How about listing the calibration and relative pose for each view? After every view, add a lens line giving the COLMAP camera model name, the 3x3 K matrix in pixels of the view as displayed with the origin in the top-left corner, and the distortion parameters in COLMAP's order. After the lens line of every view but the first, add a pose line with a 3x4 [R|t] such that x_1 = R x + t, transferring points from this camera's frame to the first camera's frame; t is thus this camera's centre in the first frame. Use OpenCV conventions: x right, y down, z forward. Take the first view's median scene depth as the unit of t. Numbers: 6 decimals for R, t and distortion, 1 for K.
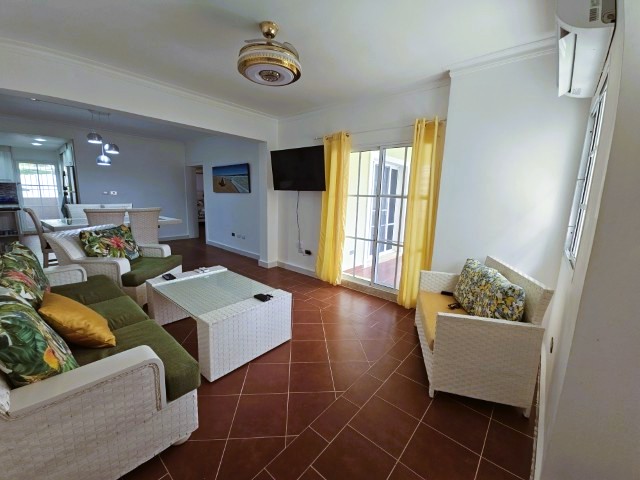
lens RADIAL K [[260.7, 0, 322.1], [0, 260.7, 240.1], [0, 0, 1]] dist [0.012047, -0.009652]
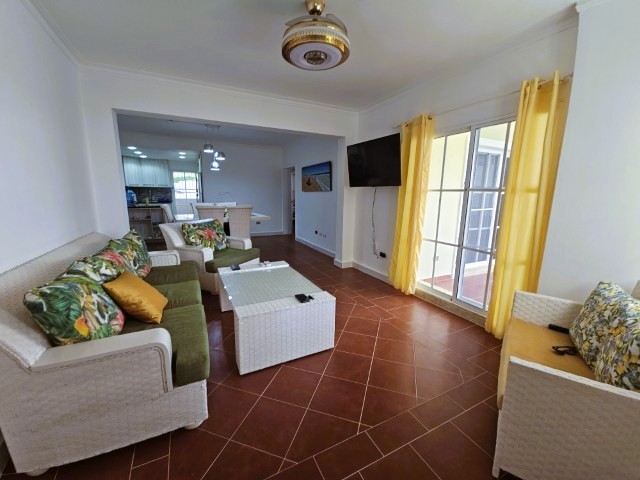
lens RADIAL K [[260.7, 0, 322.1], [0, 260.7, 240.1], [0, 0, 1]] dist [0.012047, -0.009652]
pose [[0.920649, 0.051180, -0.387021, 0.143639], [-0.051511, 0.998627, 0.009524, -0.001649], [0.386977, 0.011167, 0.922022, 0.115428]]
